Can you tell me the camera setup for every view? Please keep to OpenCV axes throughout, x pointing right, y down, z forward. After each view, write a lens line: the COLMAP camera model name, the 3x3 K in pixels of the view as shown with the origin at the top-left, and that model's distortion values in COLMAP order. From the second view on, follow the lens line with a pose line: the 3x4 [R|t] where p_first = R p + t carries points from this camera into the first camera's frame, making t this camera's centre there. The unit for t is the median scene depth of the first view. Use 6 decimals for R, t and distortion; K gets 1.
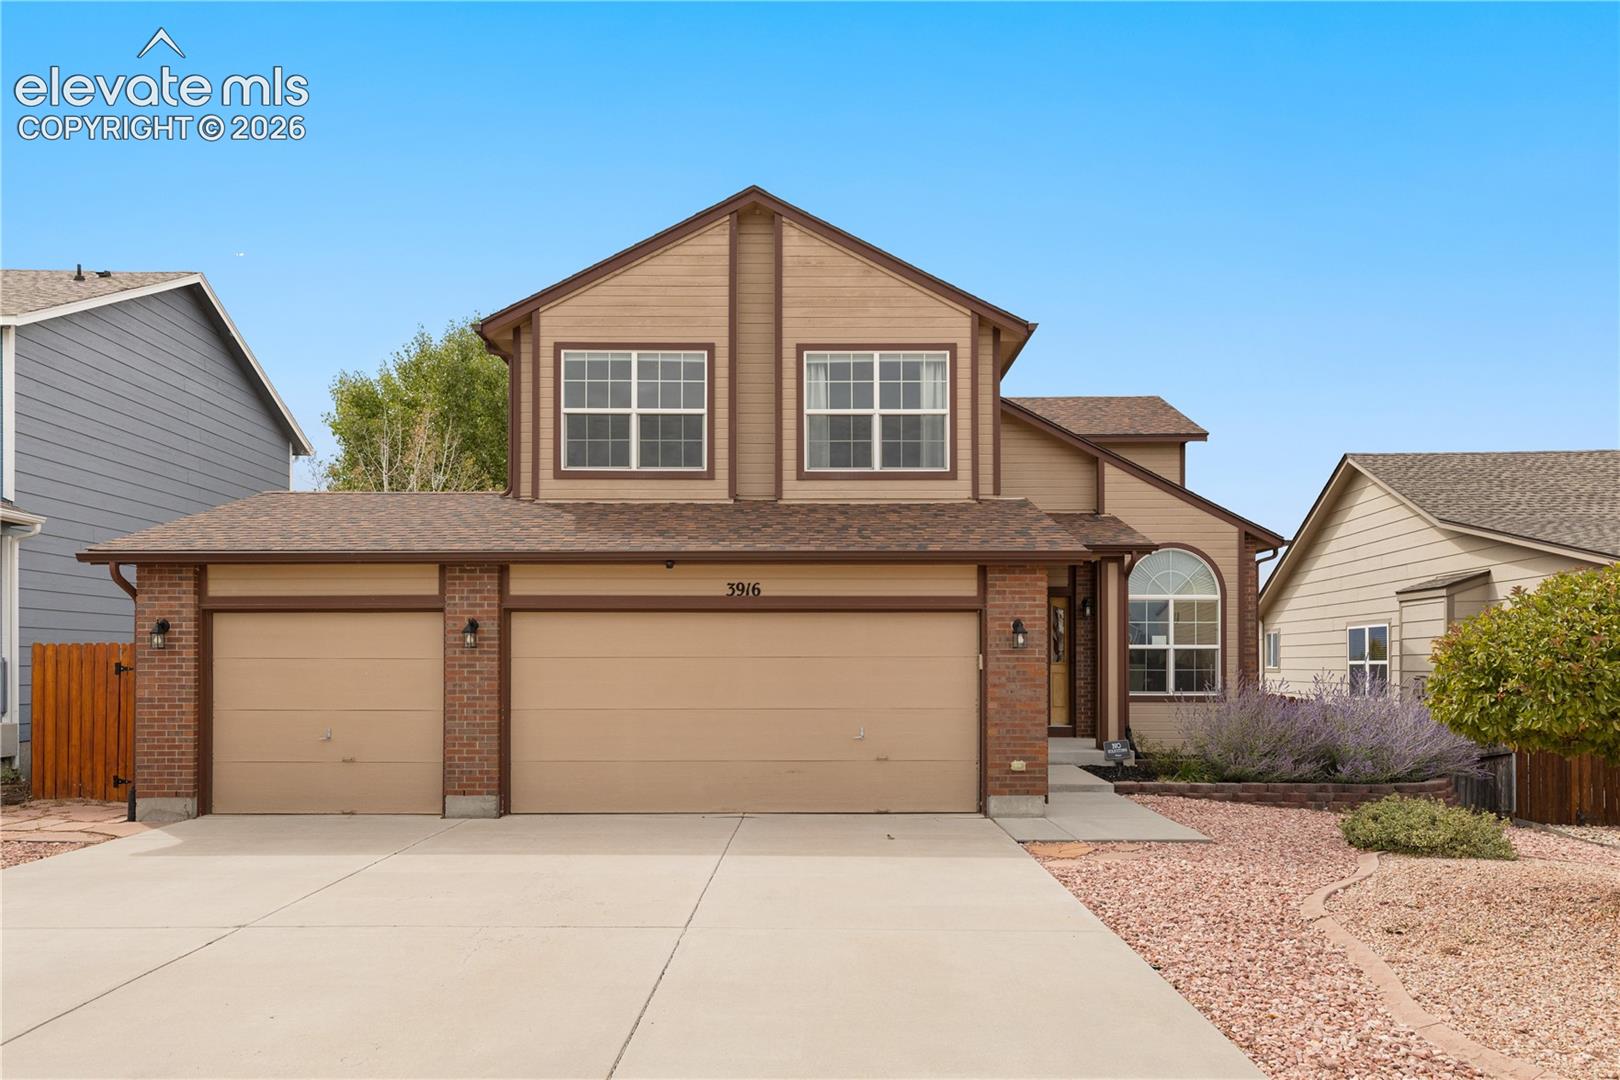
lens RADIAL K [[1055.4, 0, 810.8], [0, 1055.4, 579.3], [0, 0, 1]] dist [0.015026, 0.000029]
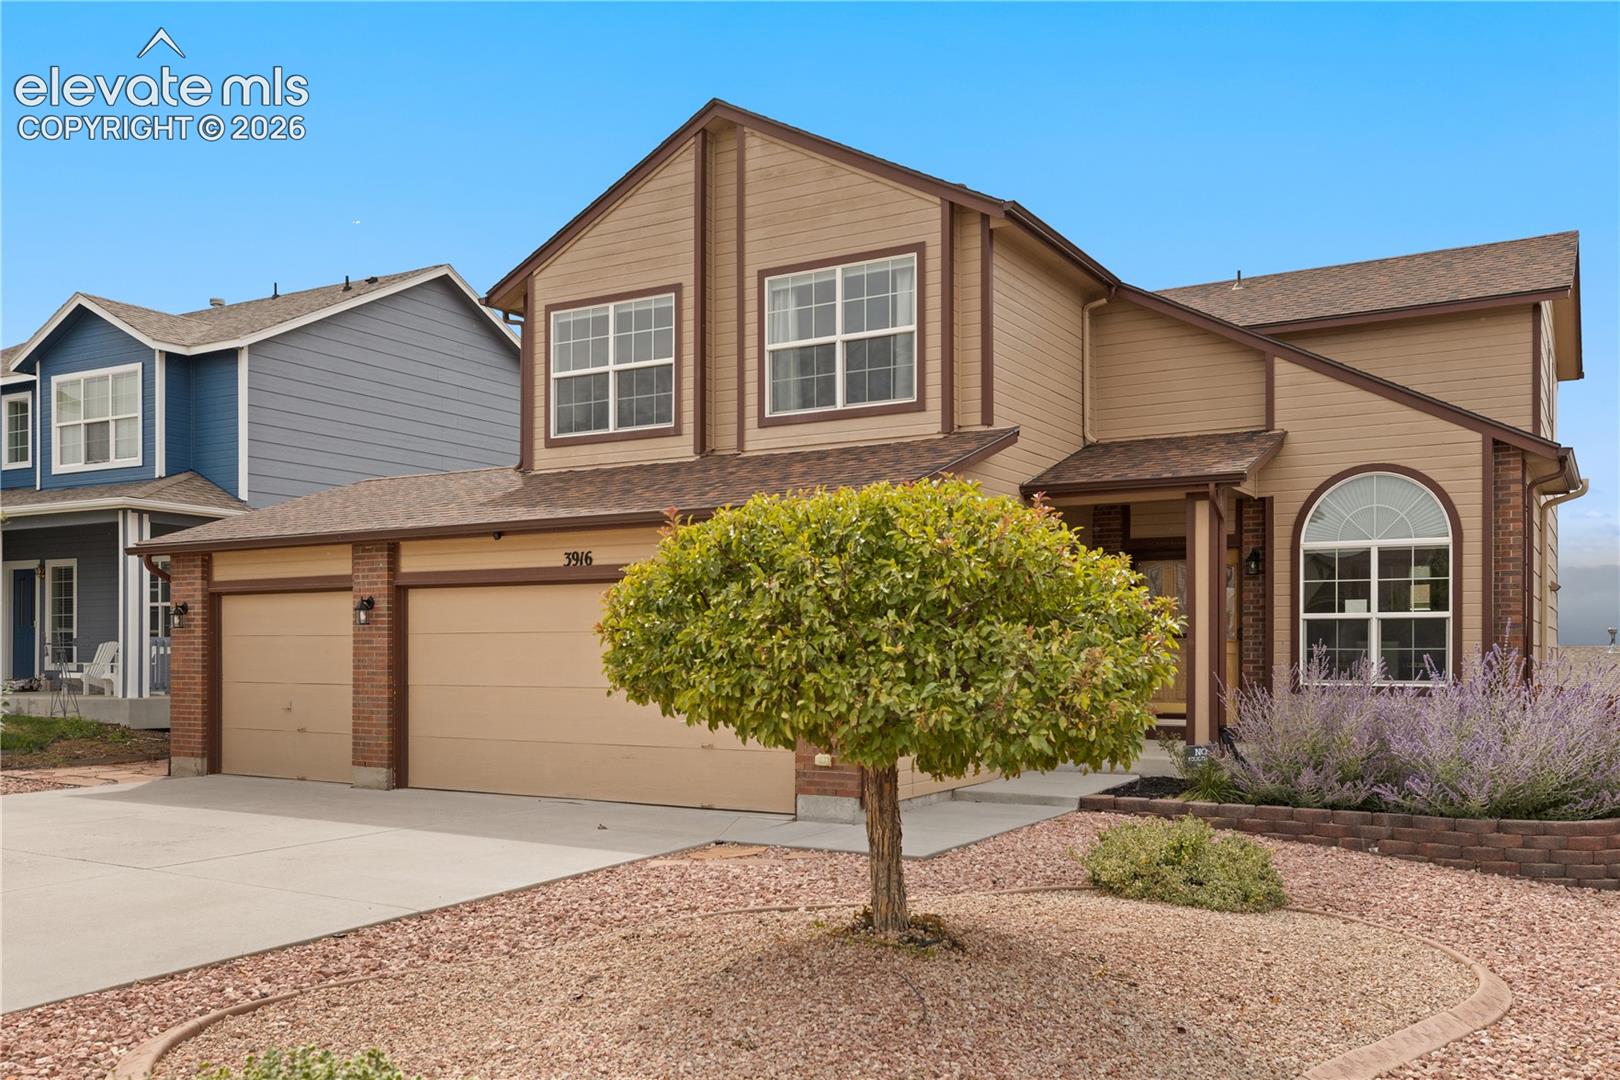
lens RADIAL K [[1372.0, 0, 810.0], [0, 1372.0, 540.0], [0, 0, 1]] dist [0.007568, 0.004825]
pose [[0.856428, -0.041544, -0.514592, 0.592537], [0.040987, 0.999082, -0.012445, 0.013230], [0.514636, -0.010434, 0.857345, 0.056055]]
